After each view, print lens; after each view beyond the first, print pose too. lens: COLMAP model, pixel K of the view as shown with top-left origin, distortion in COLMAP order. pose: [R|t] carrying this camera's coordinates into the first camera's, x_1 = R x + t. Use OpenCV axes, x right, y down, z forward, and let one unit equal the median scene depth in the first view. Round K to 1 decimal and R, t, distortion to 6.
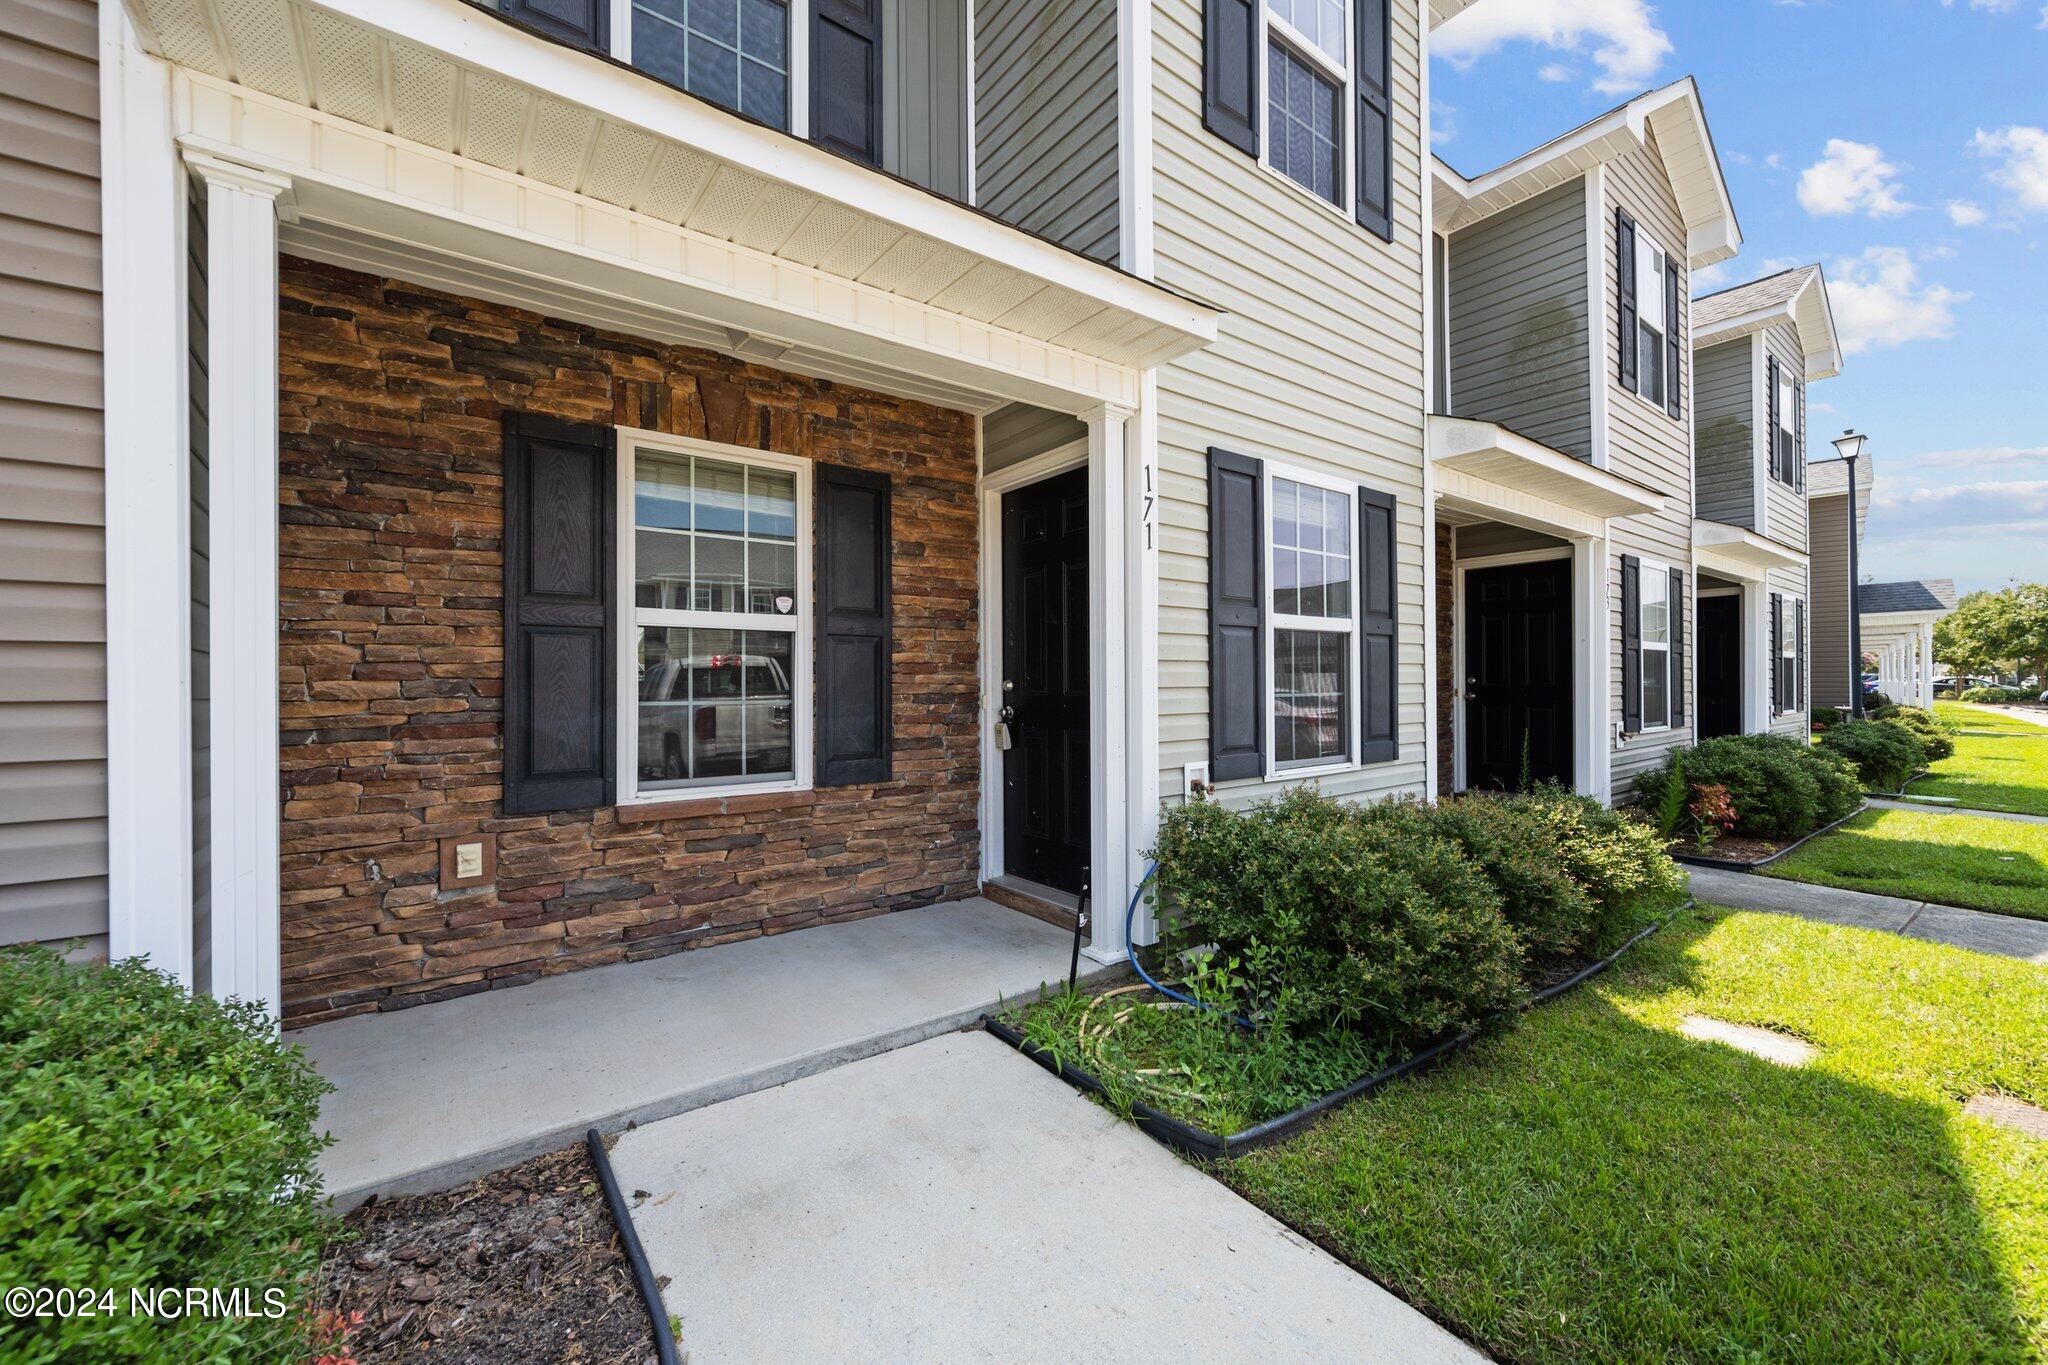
lens RADIAL K [[816.6, 0, 1035.9], [0, 816.6, 683.9], [0, 0, 1]] dist [0.000111, -0.000716]
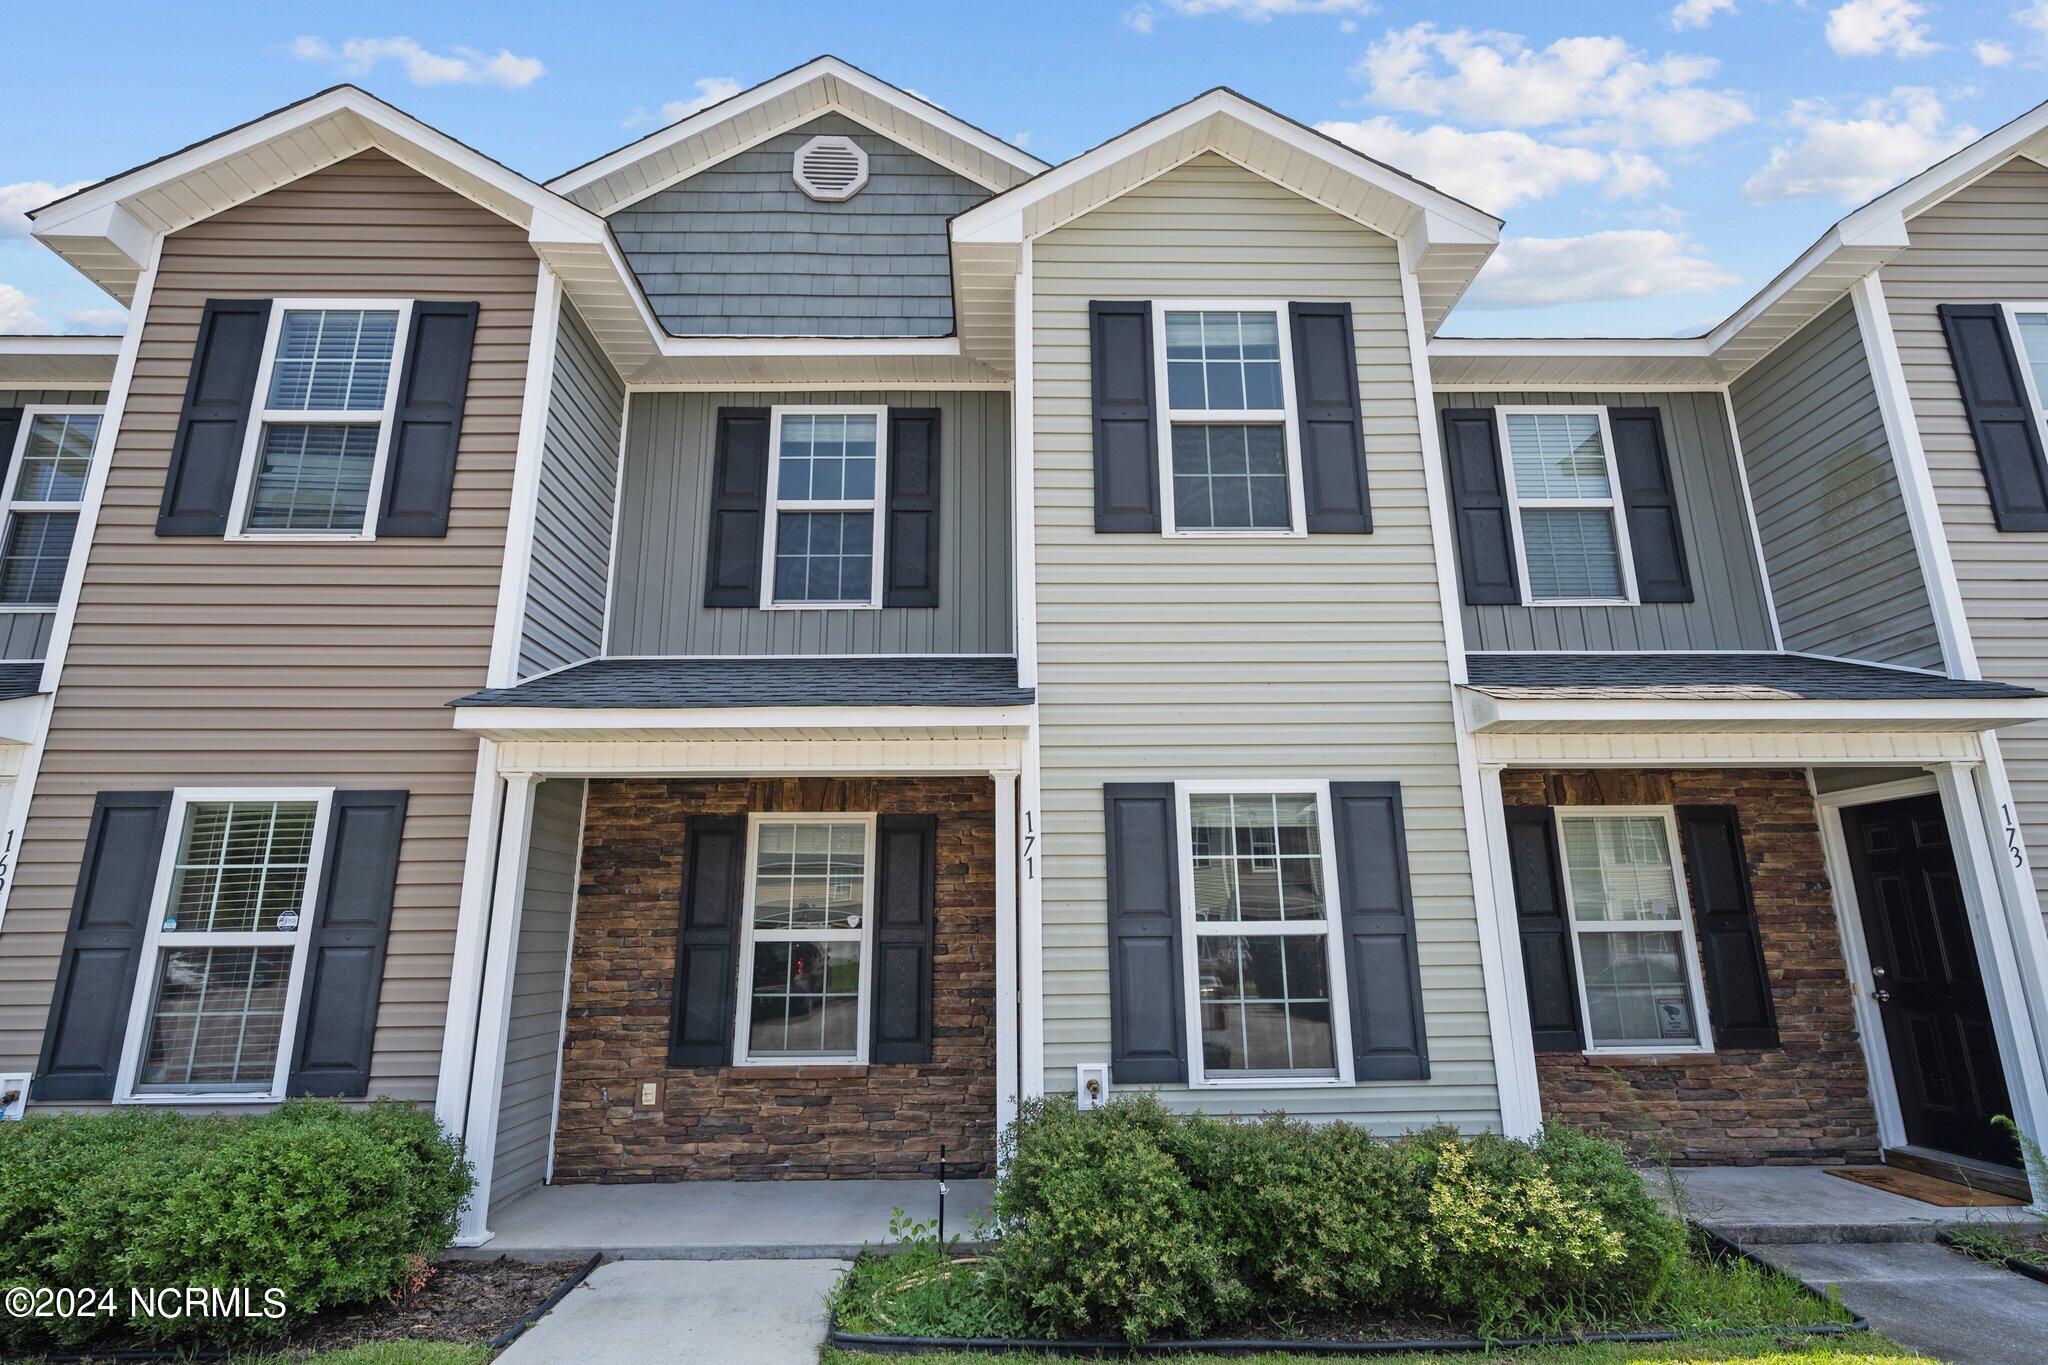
lens RADIAL K [[1015.1, 0, 1014.4], [0, 1015.1, 675.2], [0, 0, 1]] dist [0.000062, -0.000178]
pose [[0.803302, -0.149261, -0.576564, 1.059995], [0.004098, 0.969448, -0.245262, -0.085900], [0.595557, 0.194657, 0.779372, -0.284205]]
